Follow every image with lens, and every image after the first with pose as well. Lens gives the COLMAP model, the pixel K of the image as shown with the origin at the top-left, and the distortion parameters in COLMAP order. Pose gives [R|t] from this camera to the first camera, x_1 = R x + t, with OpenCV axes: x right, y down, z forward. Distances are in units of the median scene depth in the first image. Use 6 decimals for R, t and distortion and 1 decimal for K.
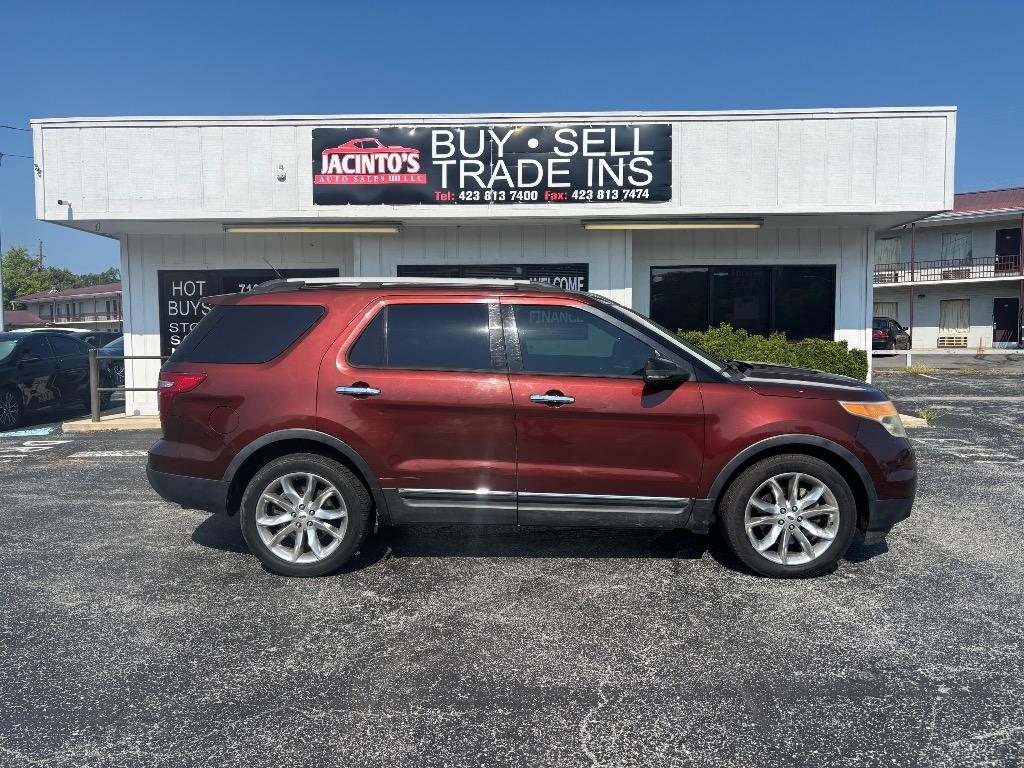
lens RADIAL K [[772.5, 0, 513.4], [0, 772.5, 390.7], [0, 0, 1]] dist [0.037378, -0.056119]
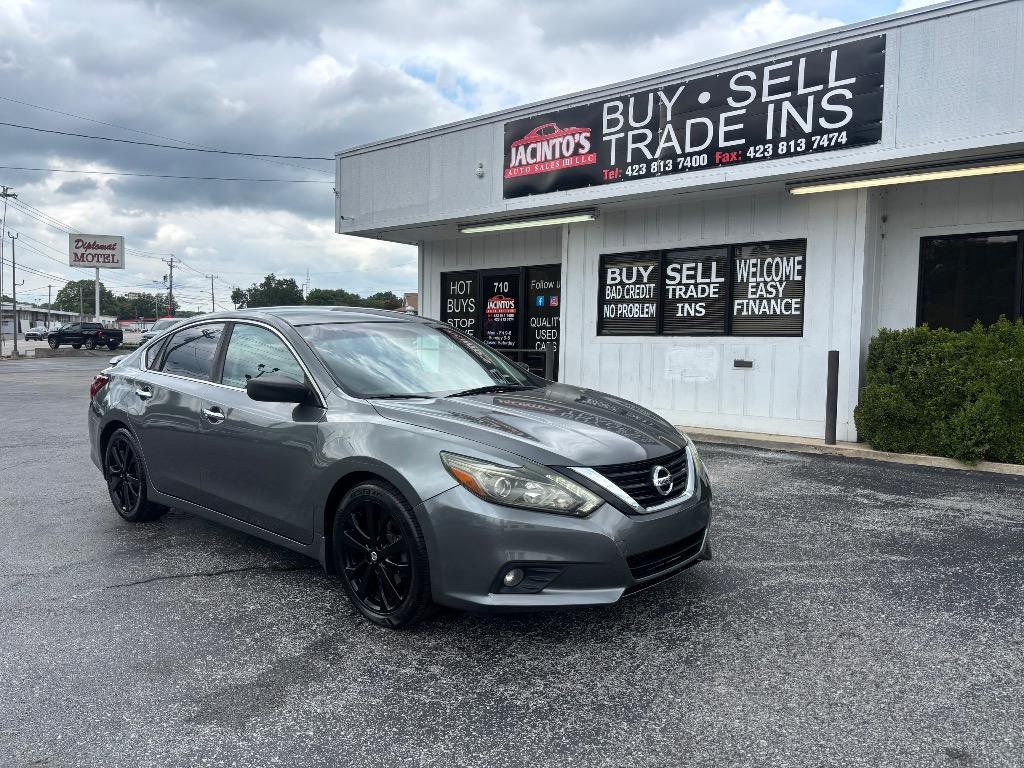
lens RADIAL K [[778.3, 0, 509.0], [0, 778.3, 379.2], [0, 0, 1]] dist [0.011457, -0.001628]
pose [[0.761879, 0.050049, -0.645783, 0.418470], [-0.064431, 0.997921, 0.001325, -0.006775], [0.644507, 0.040599, 0.763520, 0.241258]]
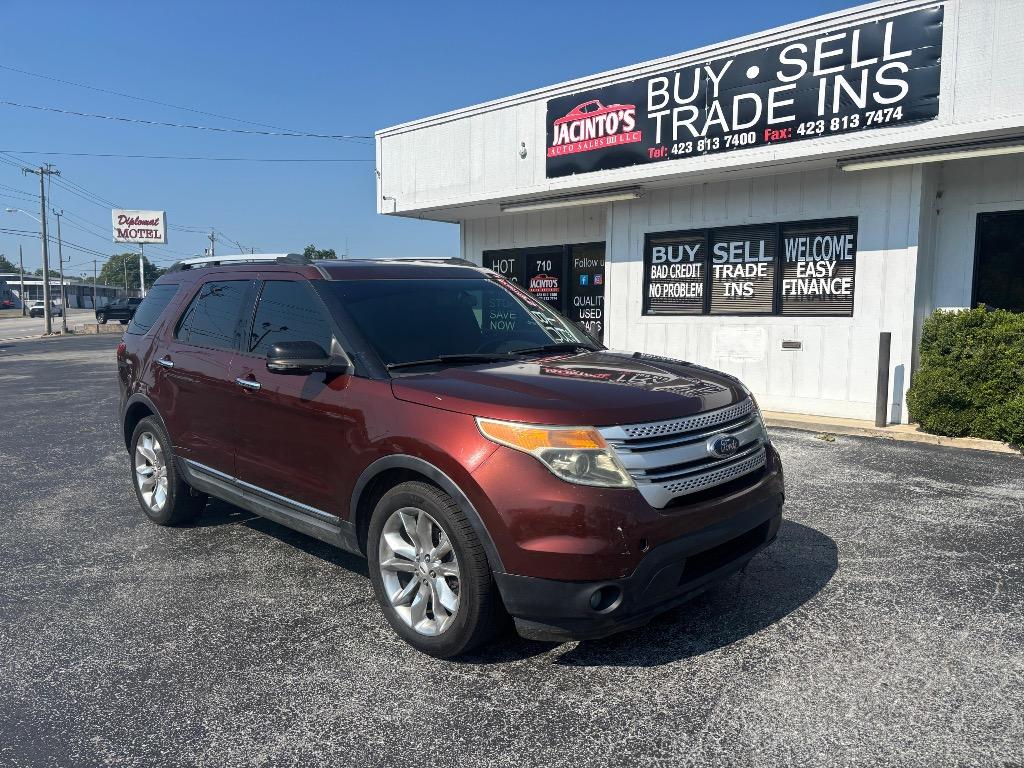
lens RADIAL K [[780.6, 0, 520.1], [0, 780.6, 387.0], [0, 0, 1]] dist [-0.012301, 0.040968]
pose [[0.738371, 0.075302, -0.670177, 0.413717], [-0.051917, 0.997145, 0.054840, -0.025088], [0.672393, -0.005699, 0.740172, 0.234525]]
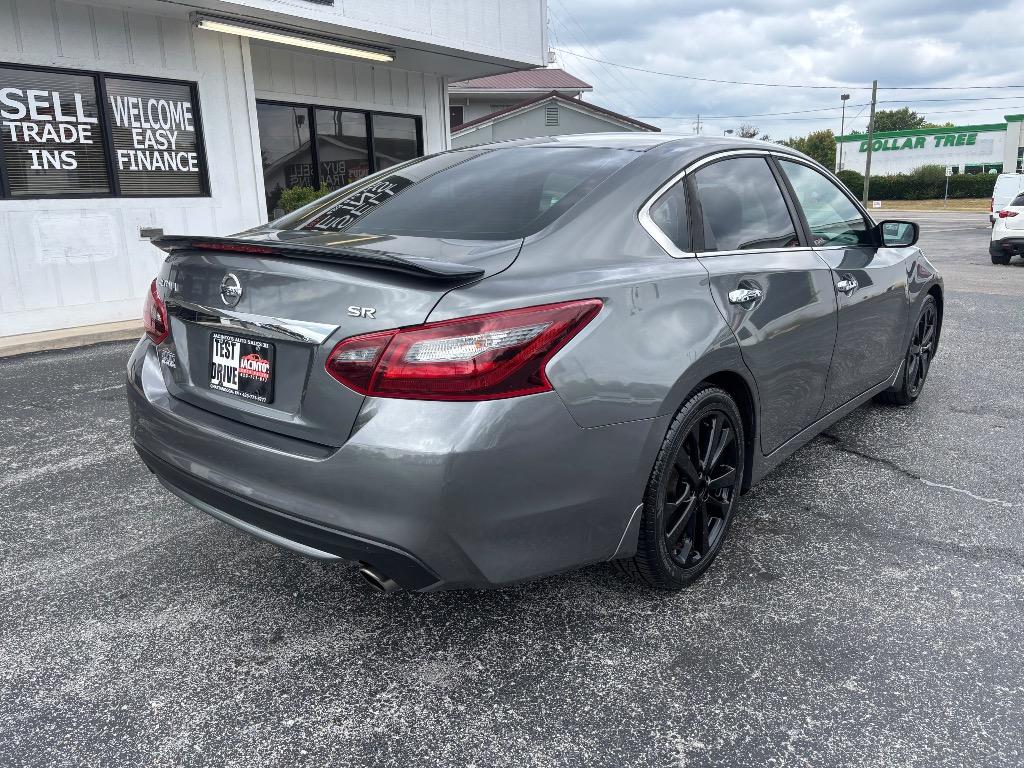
lens RADIAL K [[771.4, 0, 510.3], [0, 771.4, 389.2], [0, 0, 1]] dist [0.044541, -0.063617]
pose [[0.610923, -0.192314, 0.767977, -0.343912], [0.080457, 0.980107, 0.181432, -0.001588], [-0.787591, -0.049052, 0.614243, 0.382787]]
